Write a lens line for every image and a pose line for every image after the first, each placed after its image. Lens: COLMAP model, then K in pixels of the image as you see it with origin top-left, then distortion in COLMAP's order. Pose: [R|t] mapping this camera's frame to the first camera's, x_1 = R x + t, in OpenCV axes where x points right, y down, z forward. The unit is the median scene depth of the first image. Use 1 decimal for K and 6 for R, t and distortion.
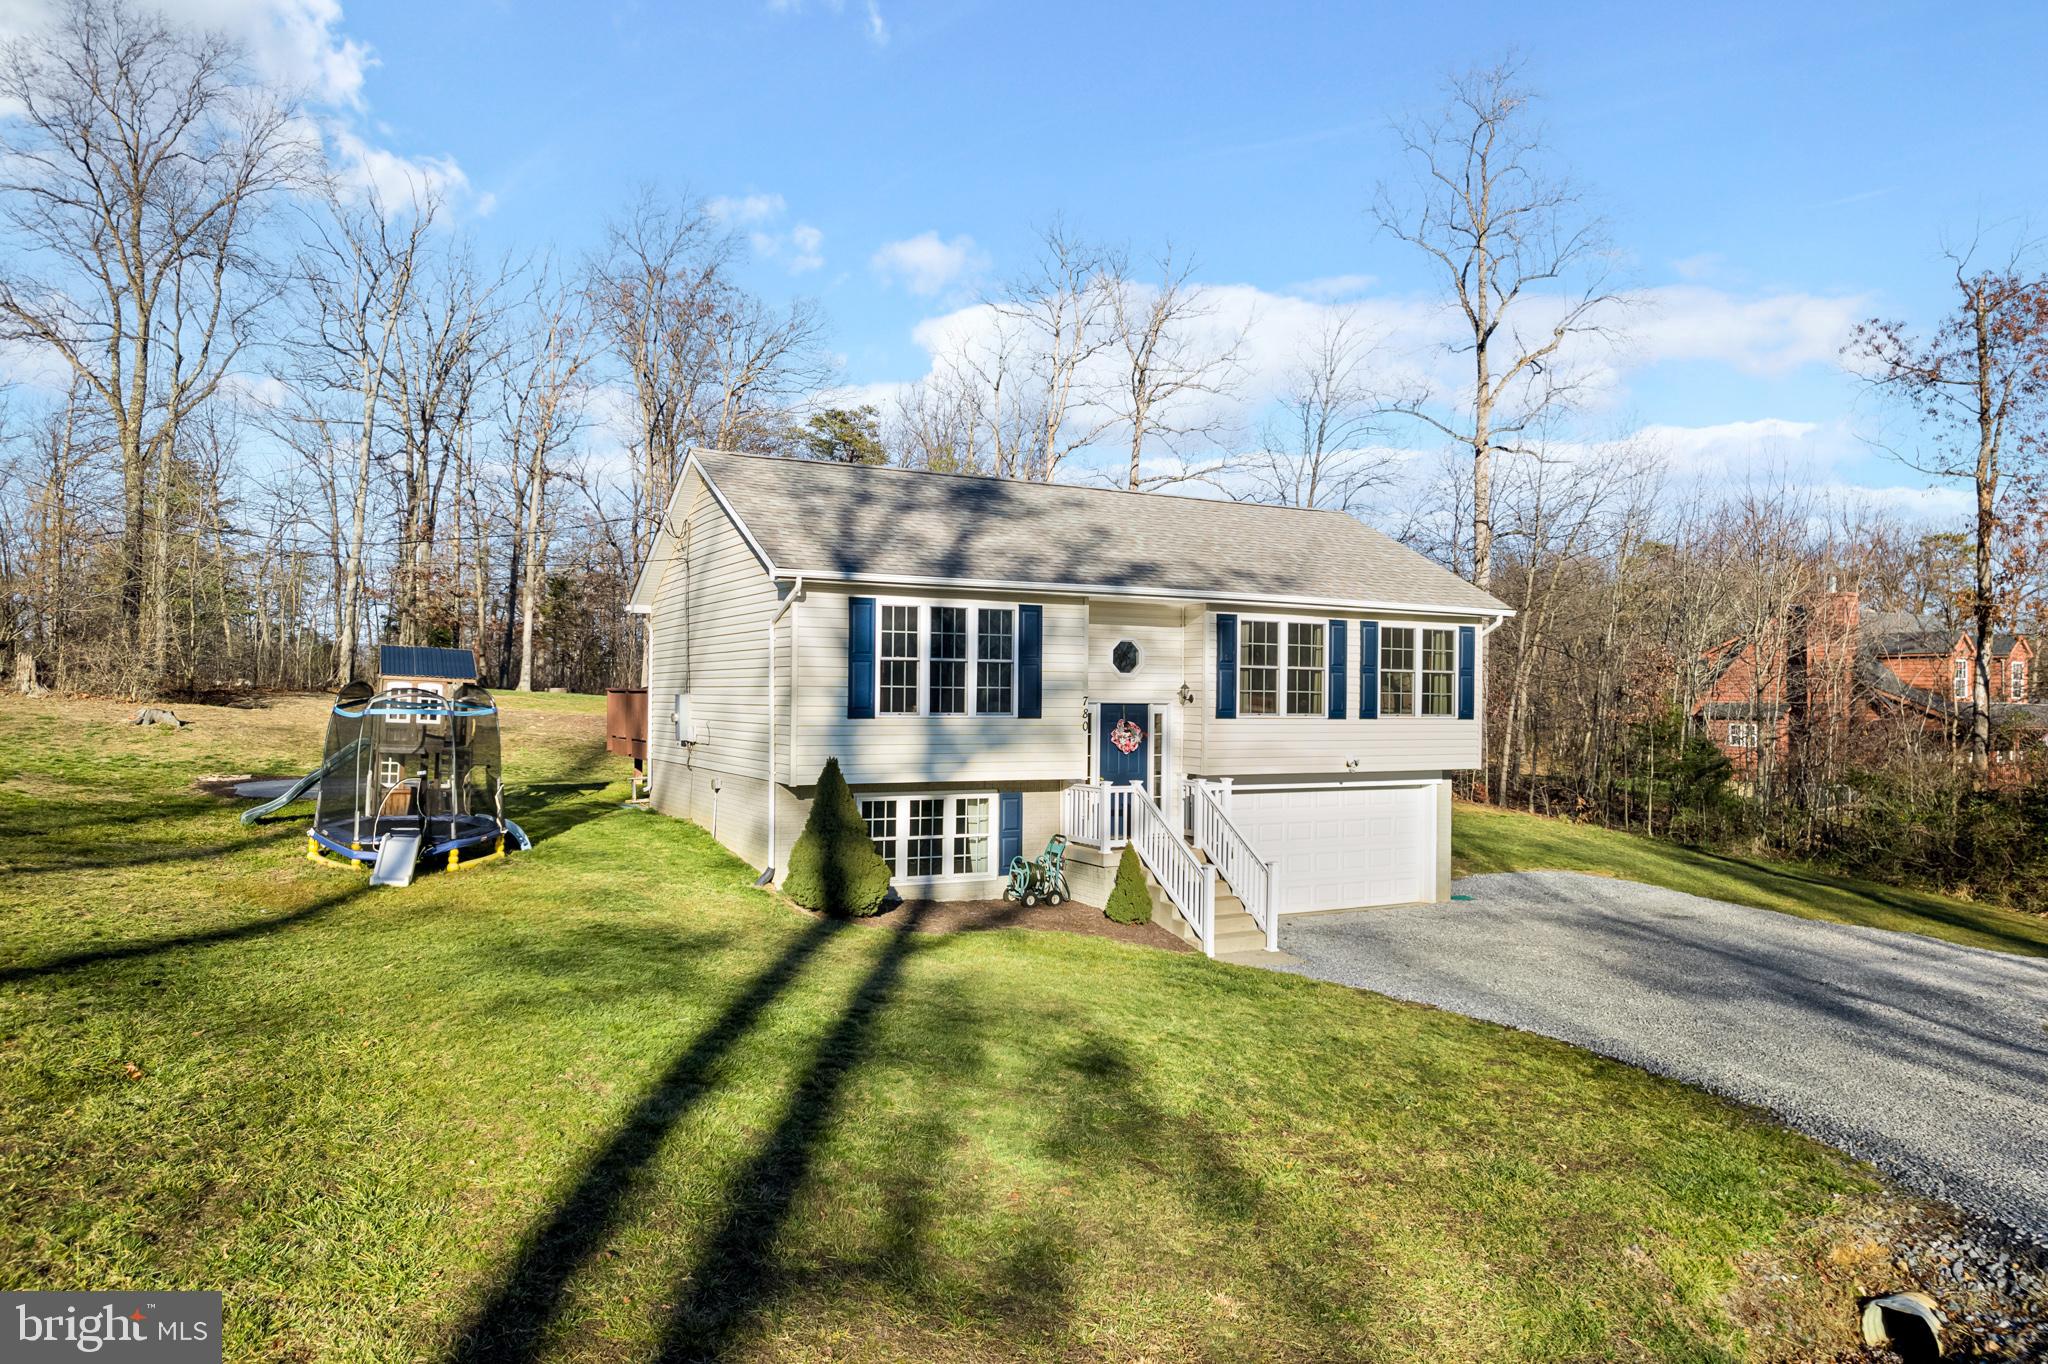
lens RADIAL K [[1146.6, 0, 1024.0], [0, 1146.6, 682.0], [0, 0, 1]] dist [-0.003154, -0.000418]
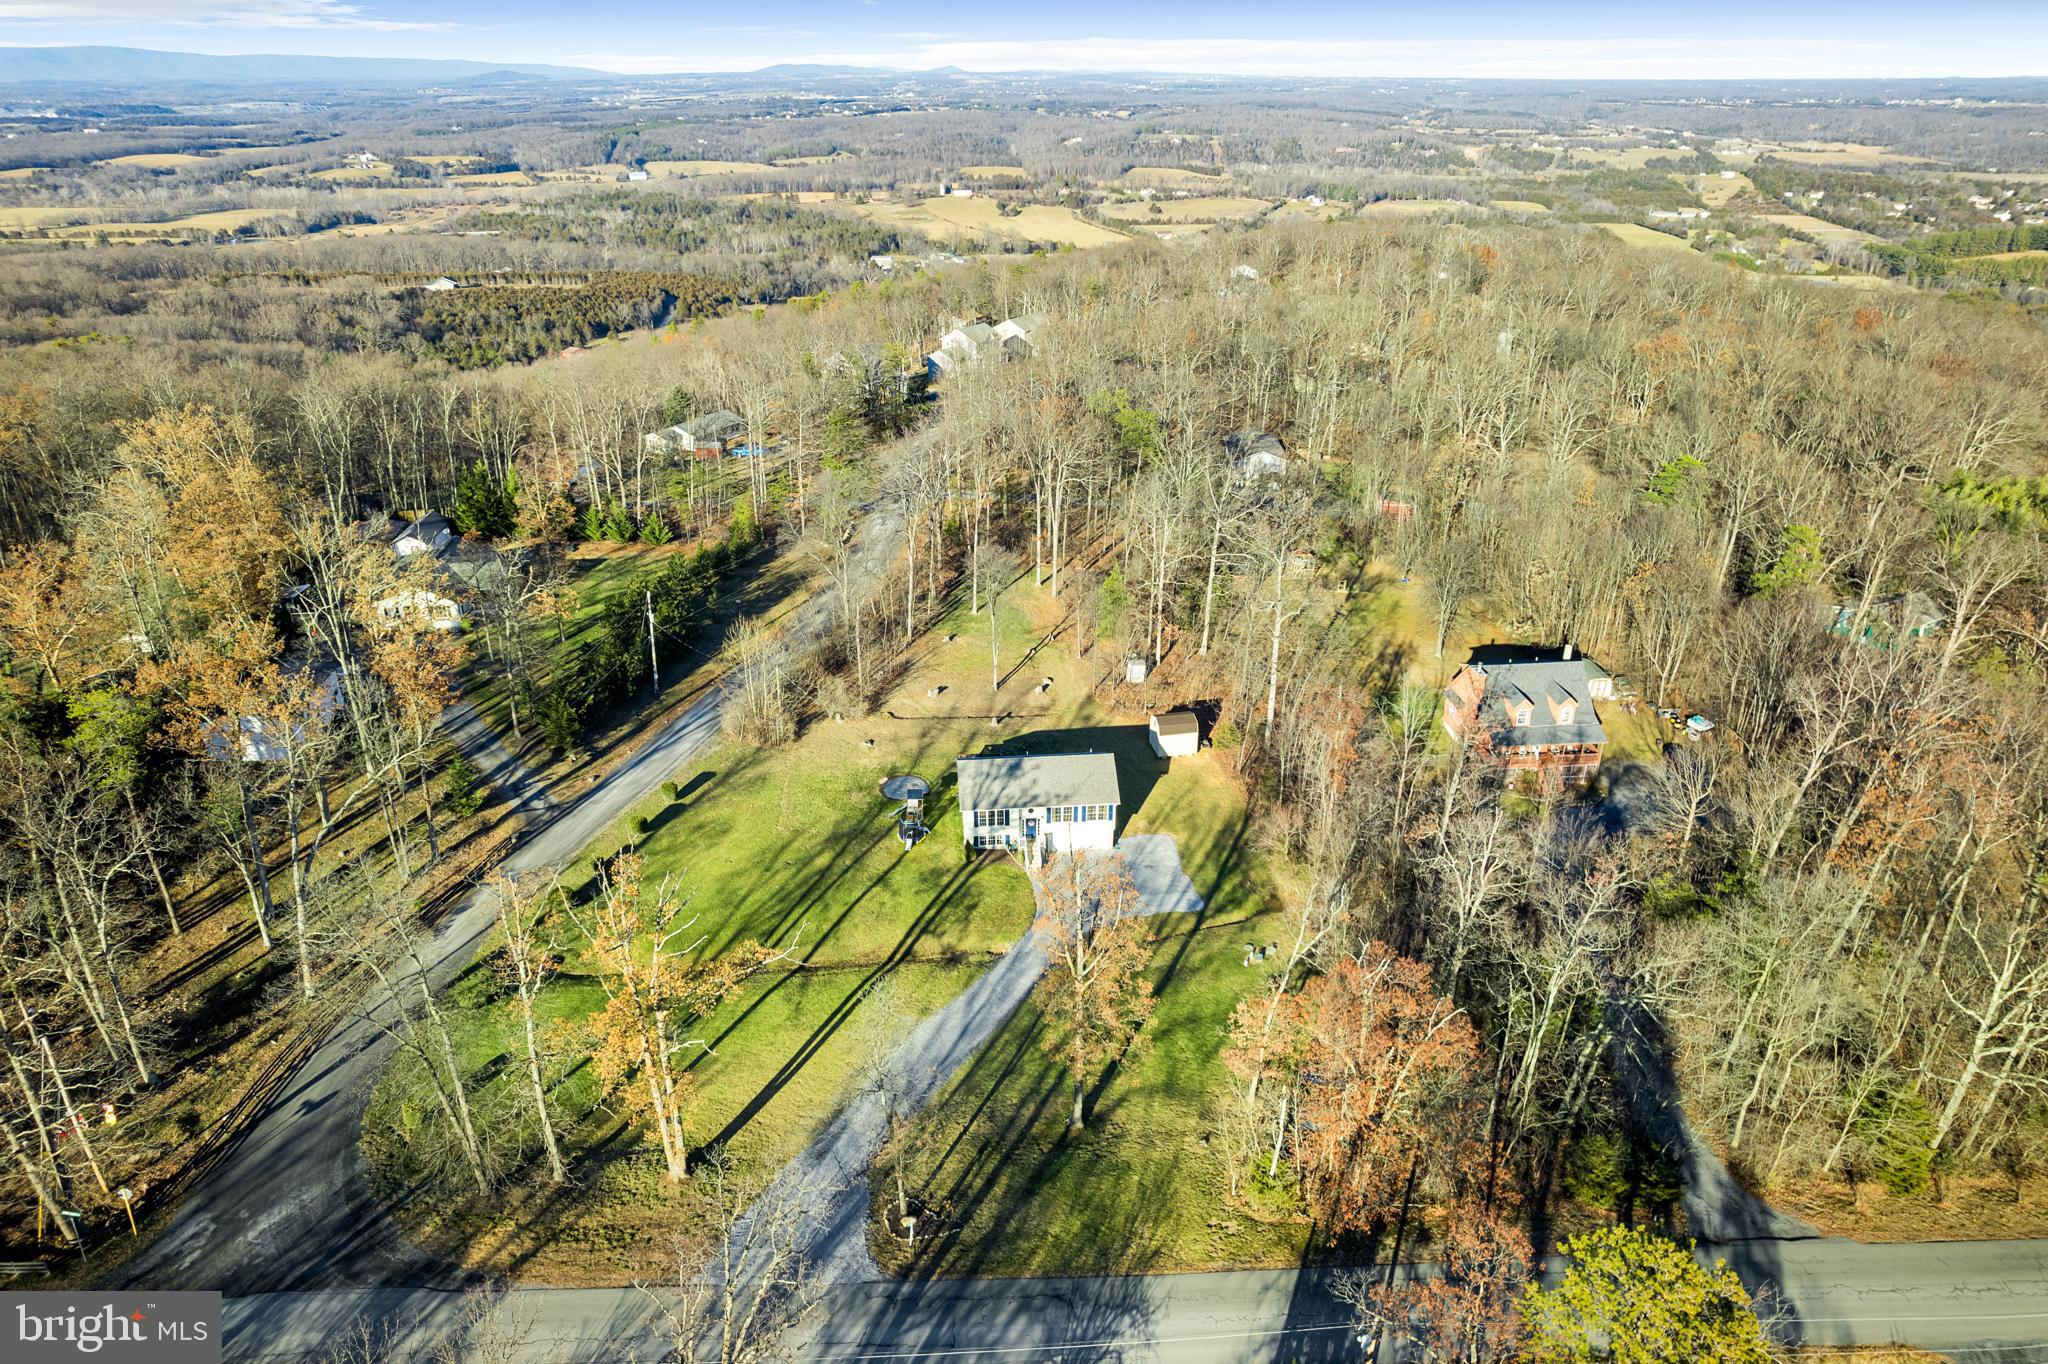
lens RADIAL K [[1308.8, 0, 1024.0], [0, 1308.8, 682.0], [0, 0, 1]] dist [-0.085945, 0.078695]
pose [[0.932716, 0.144852, -0.330240, 2.126669], [0.016172, 0.898055, 0.439587, -3.469886], [0.360248, -0.415350, 0.835288, -4.118921]]
